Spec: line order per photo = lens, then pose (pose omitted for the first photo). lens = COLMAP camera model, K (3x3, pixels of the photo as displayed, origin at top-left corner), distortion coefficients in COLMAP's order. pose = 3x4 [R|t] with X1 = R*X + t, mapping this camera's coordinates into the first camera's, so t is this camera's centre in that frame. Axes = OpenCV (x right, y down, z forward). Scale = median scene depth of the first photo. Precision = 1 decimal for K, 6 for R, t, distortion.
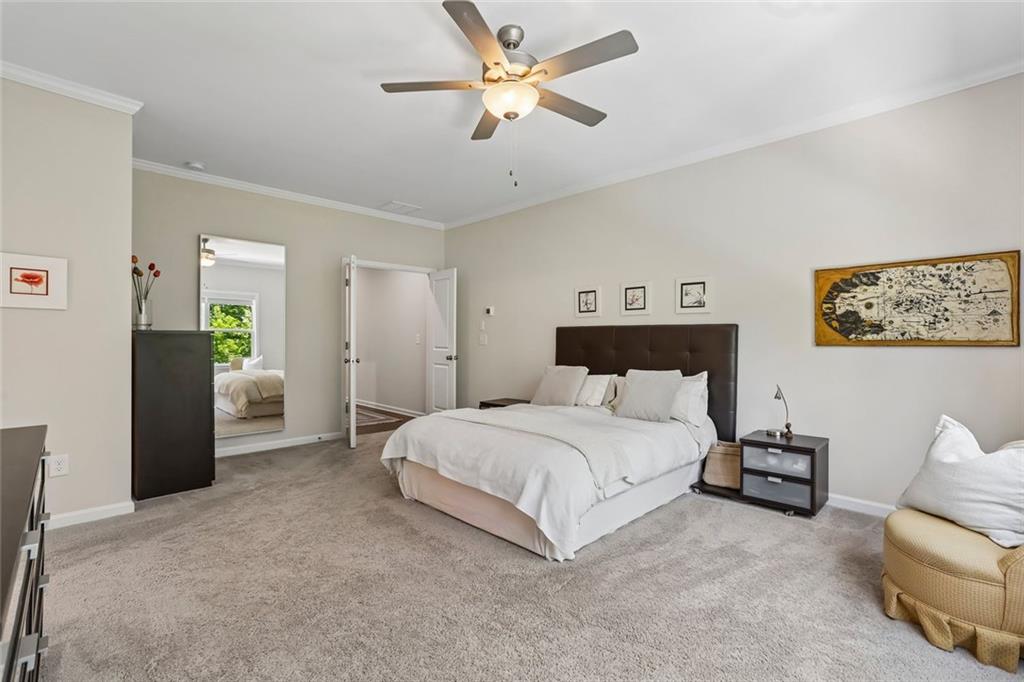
lens RADIAL K [[460.8, 0, 508.8], [0, 460.8, 339.9], [0, 0, 1]] dist [0.001480, 0.000059]
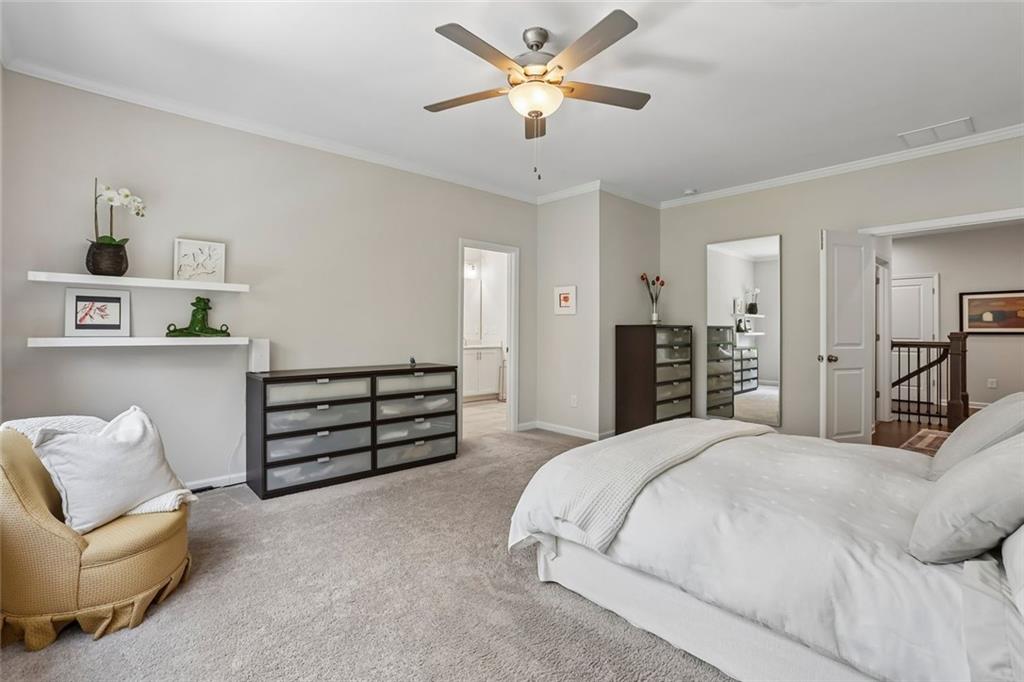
lens RADIAL K [[460.8, 0, 509.3], [0, 460.8, 331.9], [0, 0, 1]] dist [0.001480, 0.000059]
pose [[-0.024987, 0.006020, -0.999670, 0.627843], [-0.006626, 0.999959, 0.006187, -0.004737], [0.999666, 0.006779, -0.024946, 0.591608]]
